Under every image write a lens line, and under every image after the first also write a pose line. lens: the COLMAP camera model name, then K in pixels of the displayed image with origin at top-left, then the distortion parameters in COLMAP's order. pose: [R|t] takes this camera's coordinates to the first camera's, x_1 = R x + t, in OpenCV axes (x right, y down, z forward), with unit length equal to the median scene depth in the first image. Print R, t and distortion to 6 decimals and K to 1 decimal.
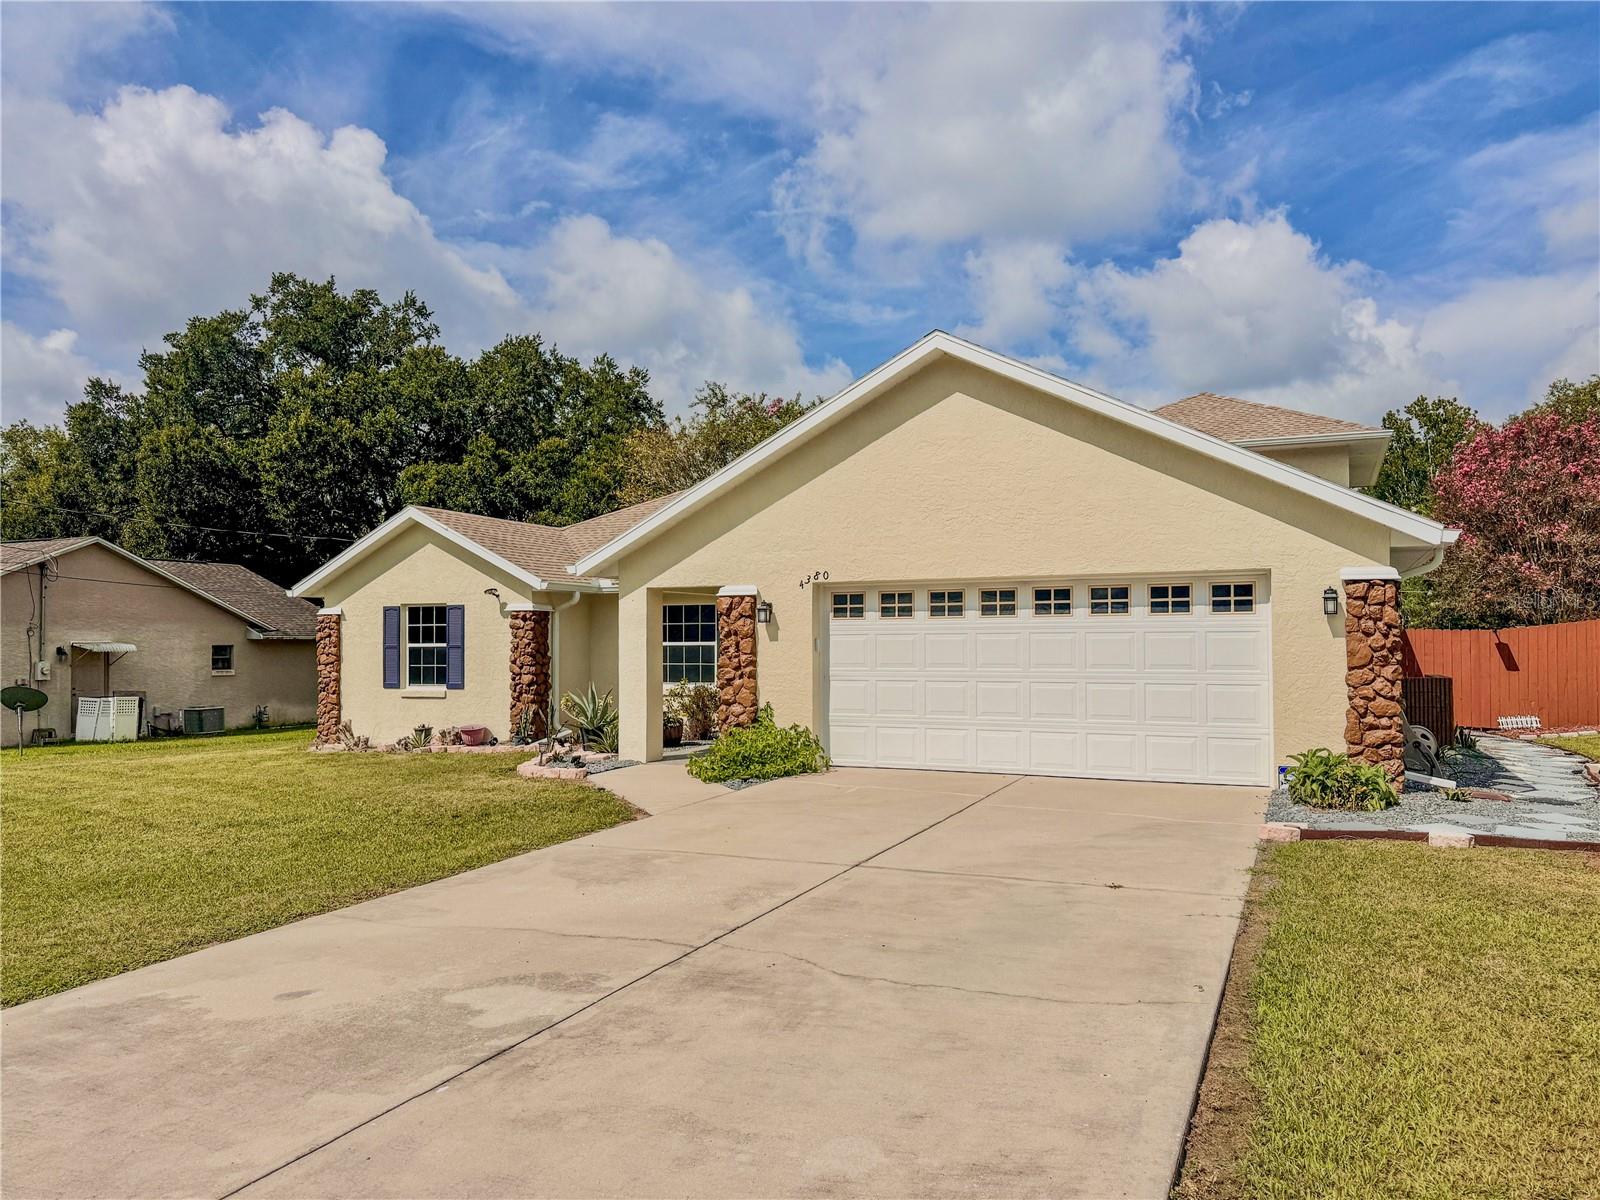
lens RADIAL K [[1147.2, 0, 726.2], [0, 1147.2, 598.8], [0, 0, 1]] dist [0.071543, -0.058773]
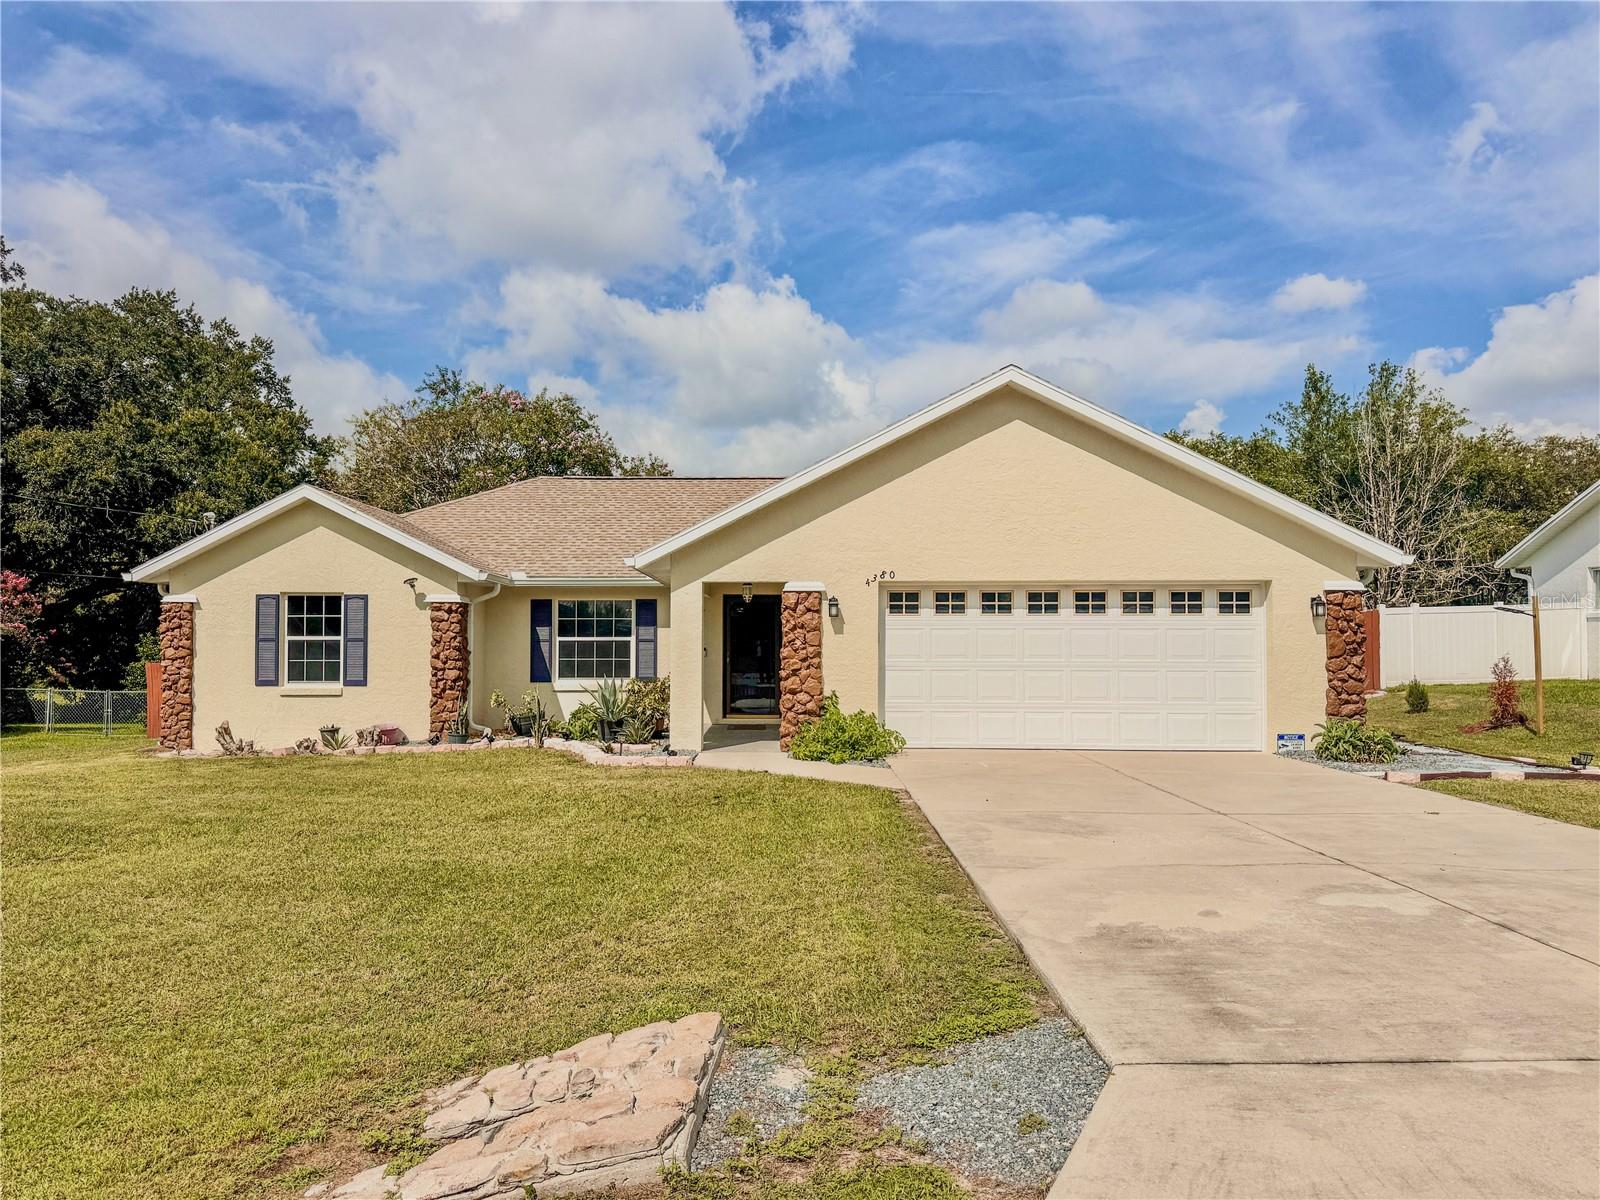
lens RADIAL K [[1147.2, 0, 726.2], [0, 1147.2, 598.8], [0, 0, 1]] dist [0.071543, -0.058773]
pose [[0.918277, 0.021059, 0.395378, -0.467635], [-0.020501, 0.999774, -0.005637, 0.011314], [-0.395407, -0.002929, 0.918501, 0.049237]]
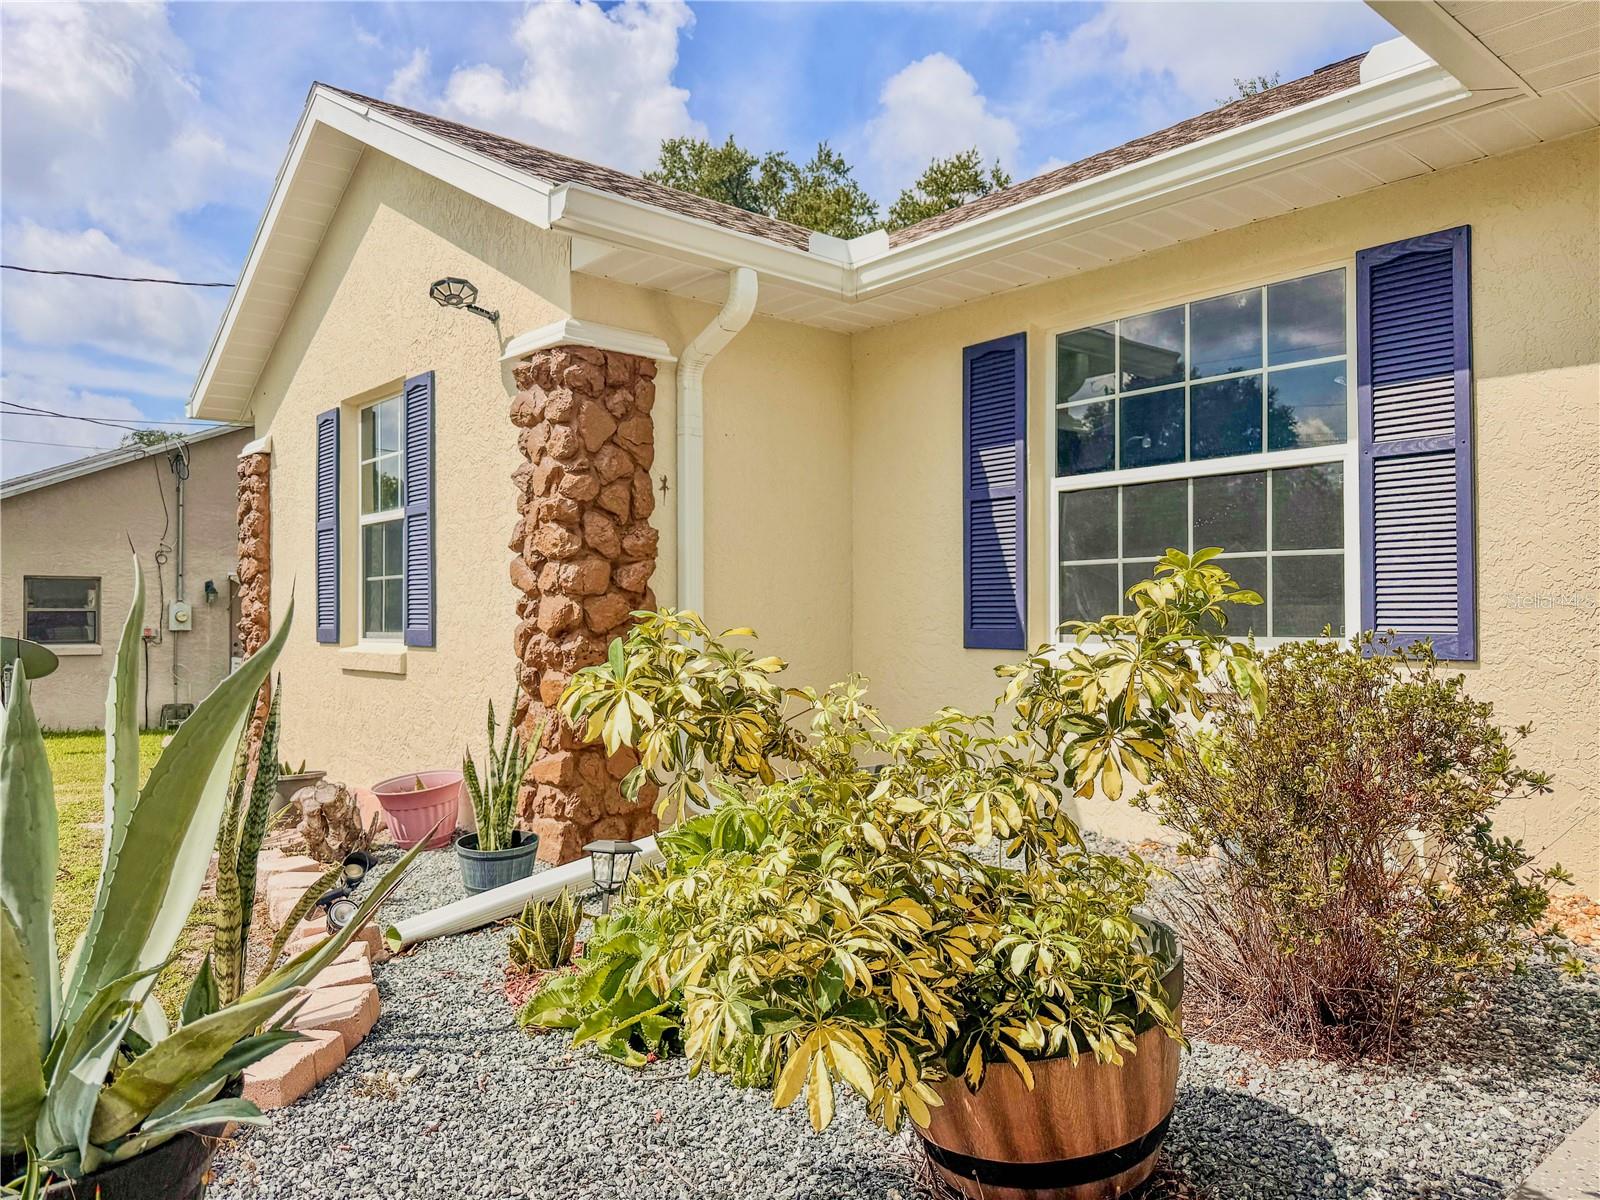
lens RADIAL K [[1124.9, 0, 829.6], [0, 1124.9, 598.8], [0, 0, 1]] dist [0.046934, -0.000692]
pose [[0.939470, -0.004420, -0.342601, -0.038396], [0.013613, 0.999609, 0.024432, 0.084155], [0.342359, -0.027617, 0.939163, 1.068177]]
